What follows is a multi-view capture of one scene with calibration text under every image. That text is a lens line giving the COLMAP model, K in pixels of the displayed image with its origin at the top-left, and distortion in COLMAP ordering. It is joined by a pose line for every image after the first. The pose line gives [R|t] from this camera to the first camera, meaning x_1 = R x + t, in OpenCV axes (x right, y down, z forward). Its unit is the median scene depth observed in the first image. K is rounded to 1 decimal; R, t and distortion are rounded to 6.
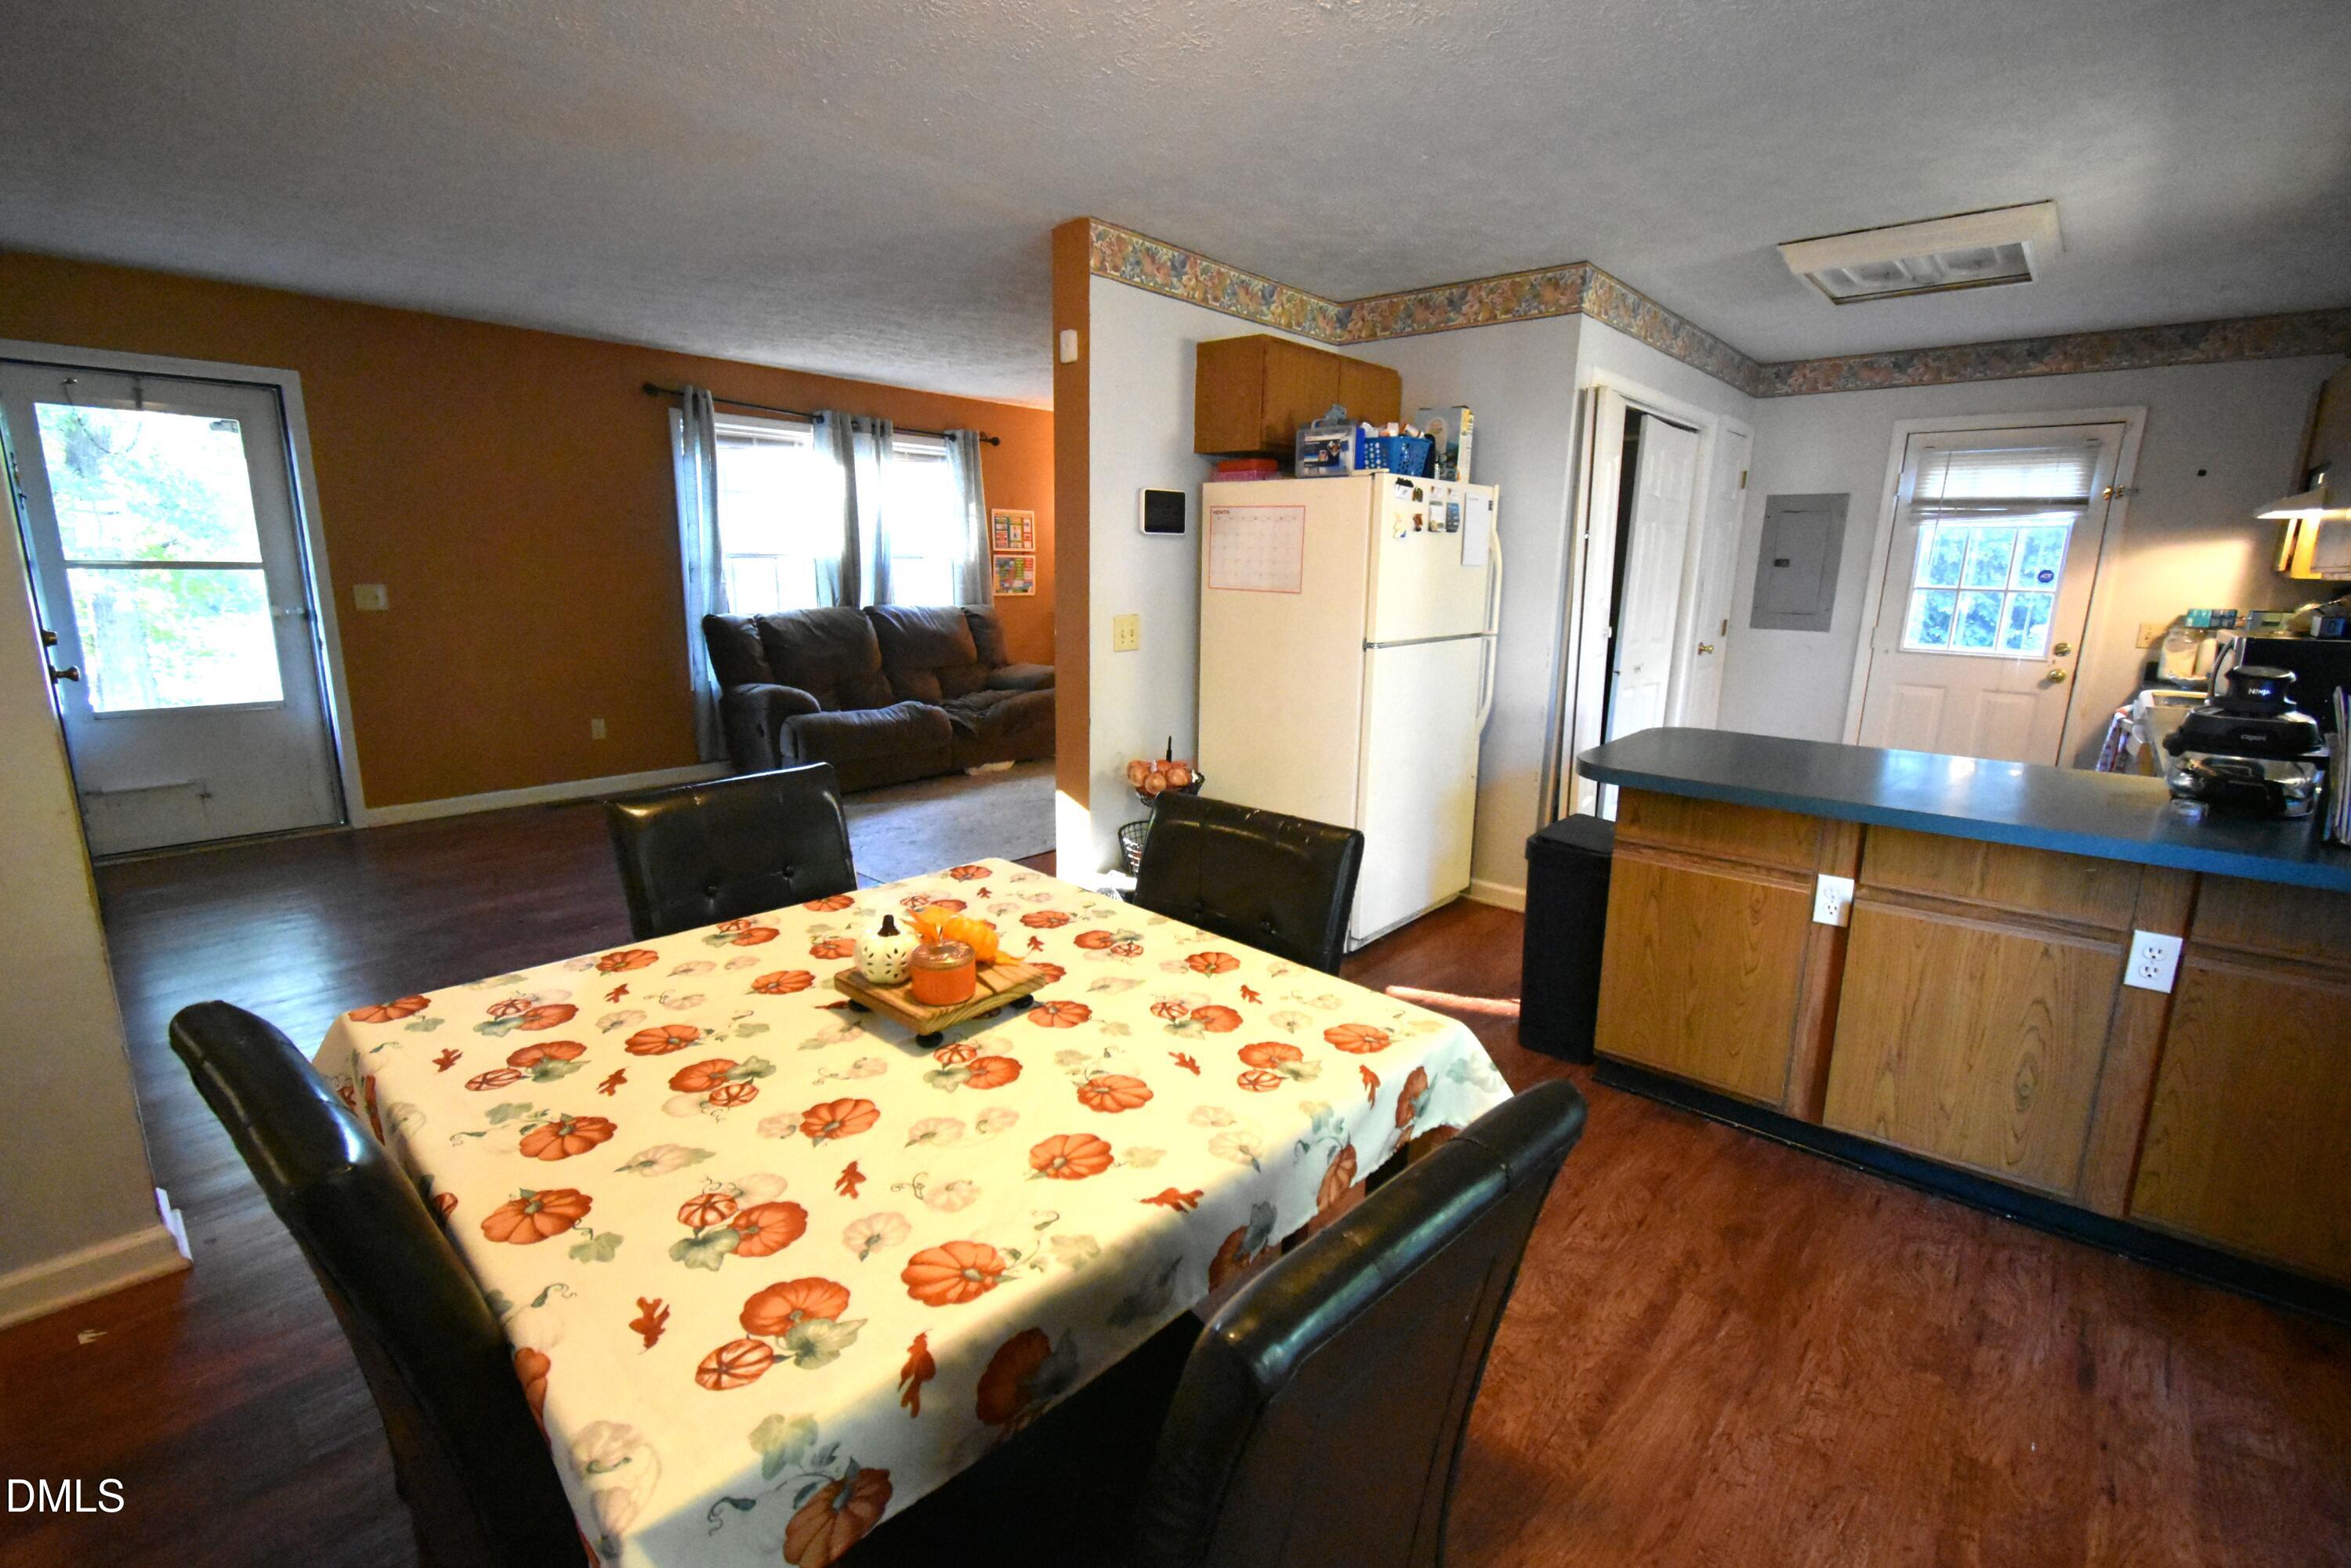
lens RADIAL K [[1028.3, 0, 1171.6], [0, 1028.3, 777.4], [0, 0, 1]] dist [0.010466, -0.008466]
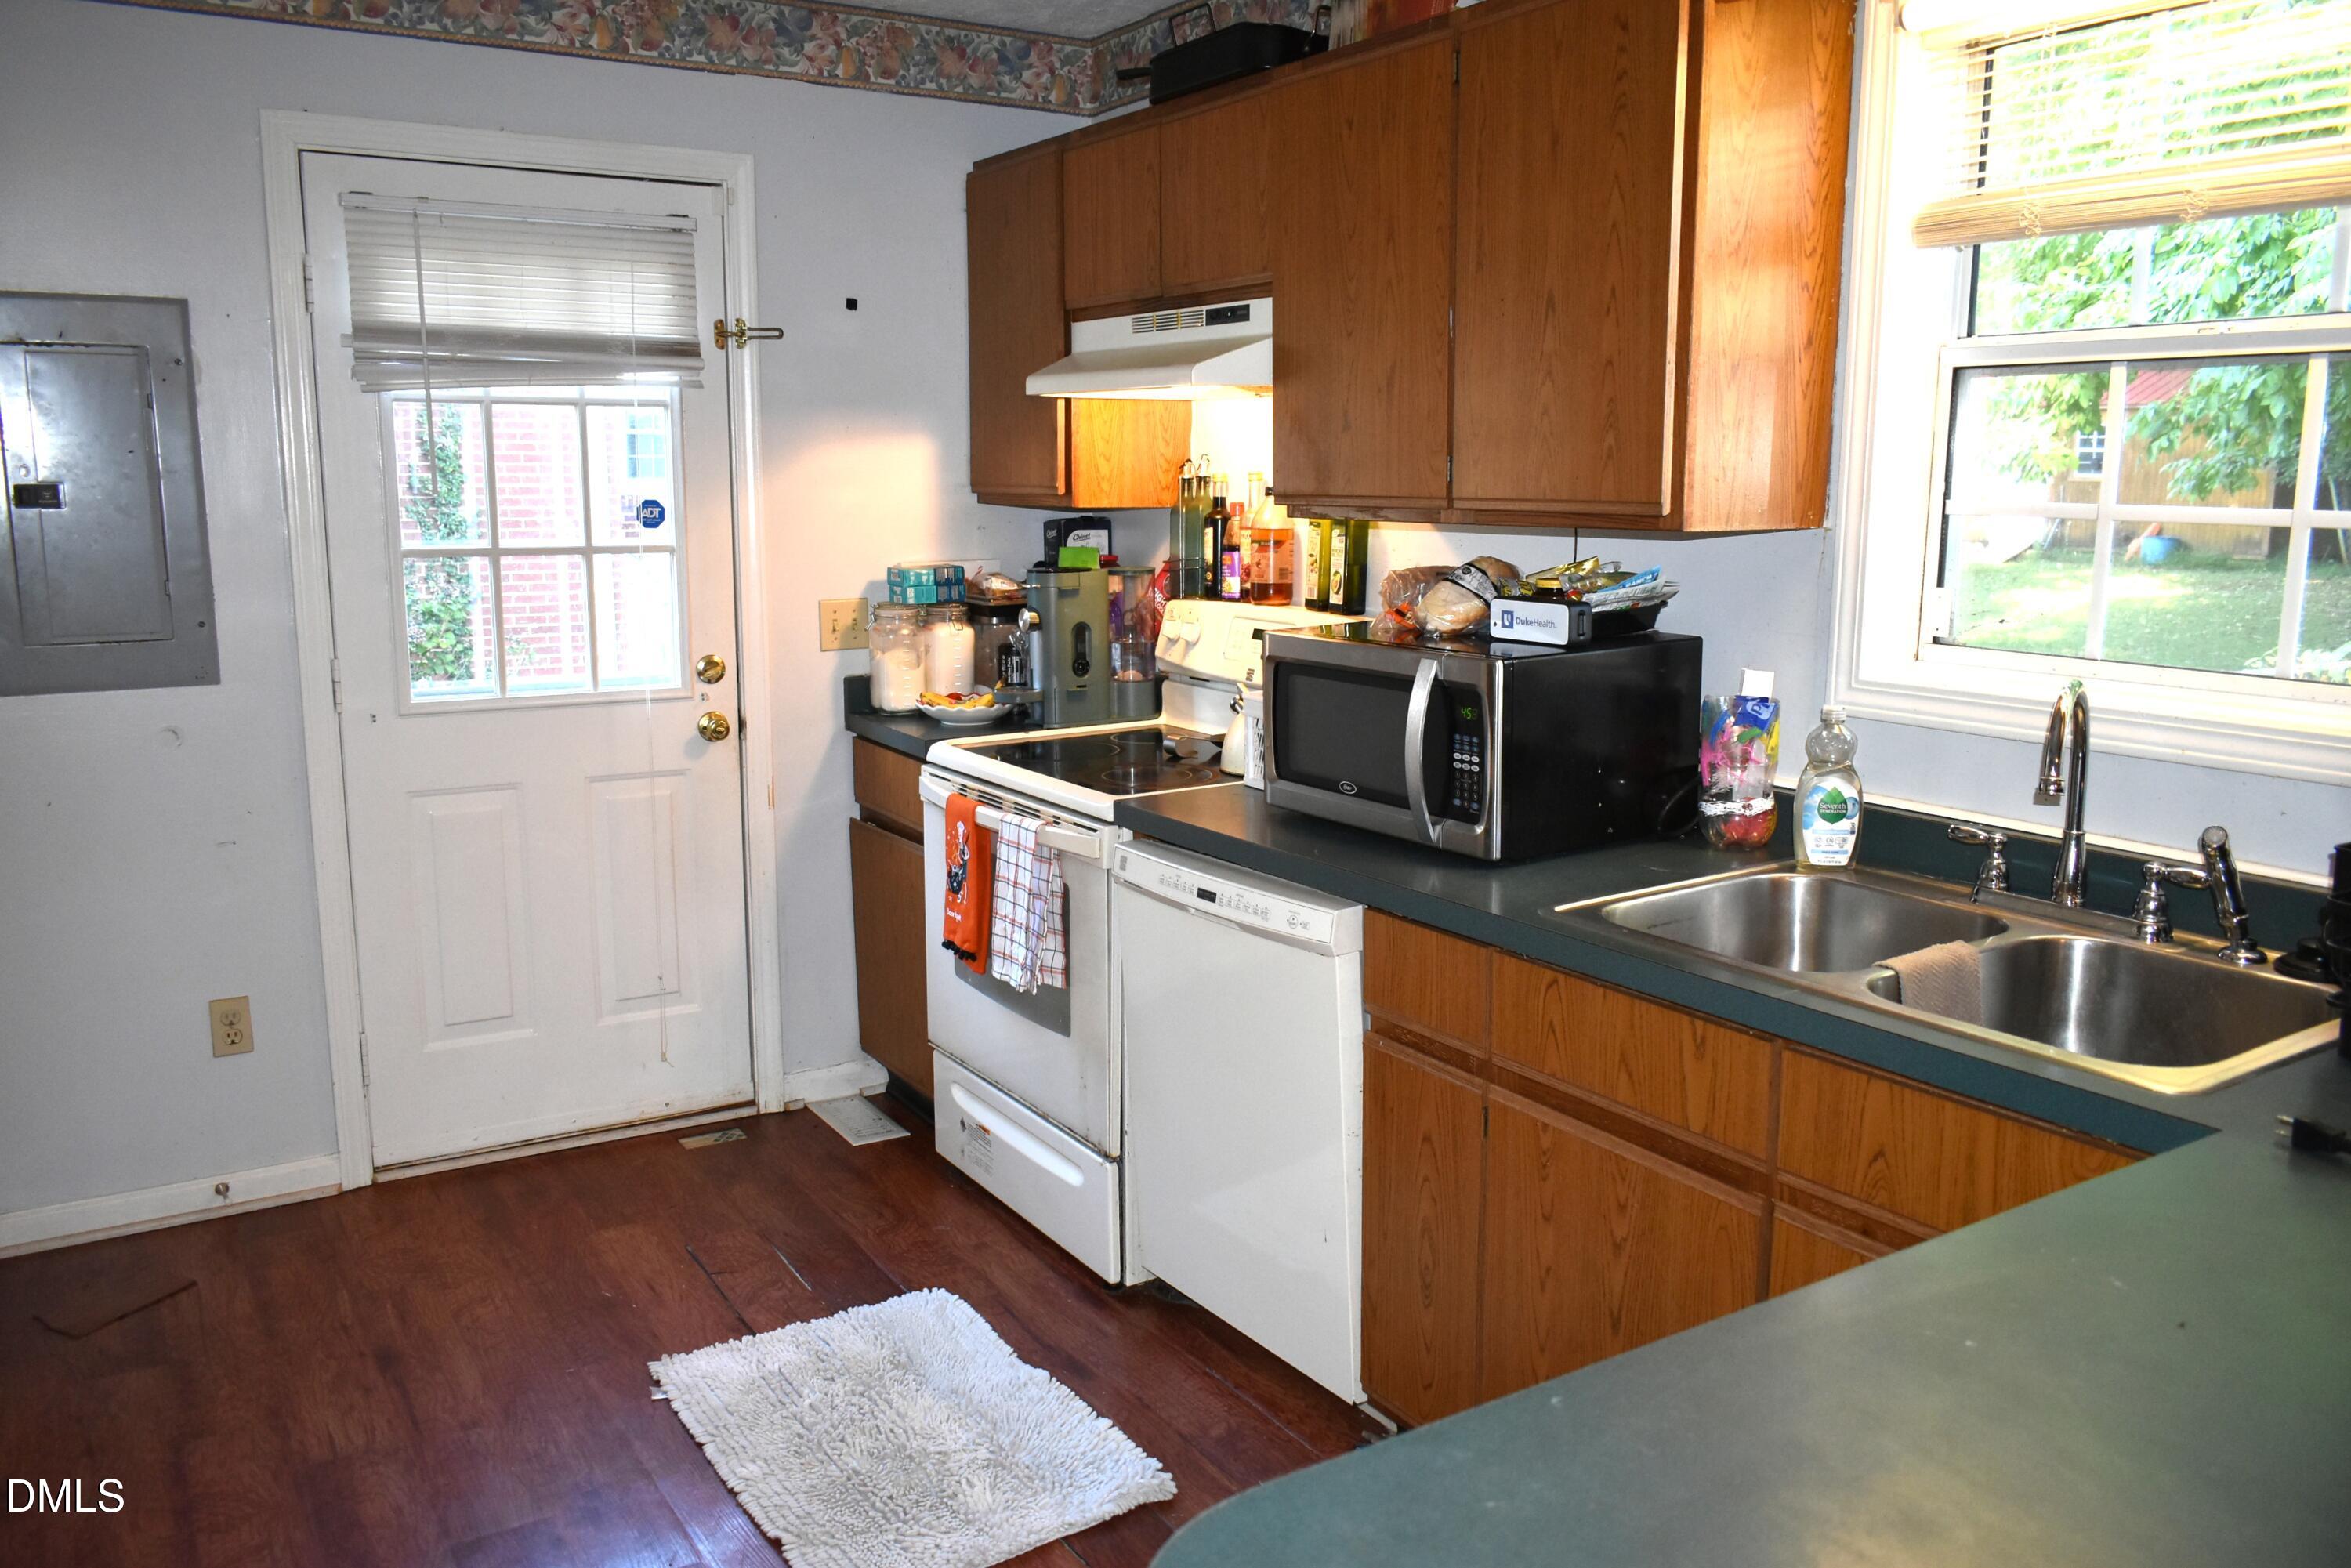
lens RADIAL K [[1804.0, 0, 1185.0], [0, 1804.0, 783.1], [0, 0, 1]] dist [-0.015008, -0.000992]
pose [[0.270645, -0.180775, 0.945554, 0.181084], [0.203289, 0.970793, 0.127413, -0.163514], [-0.940970, 0.157737, 0.299490, 0.691584]]
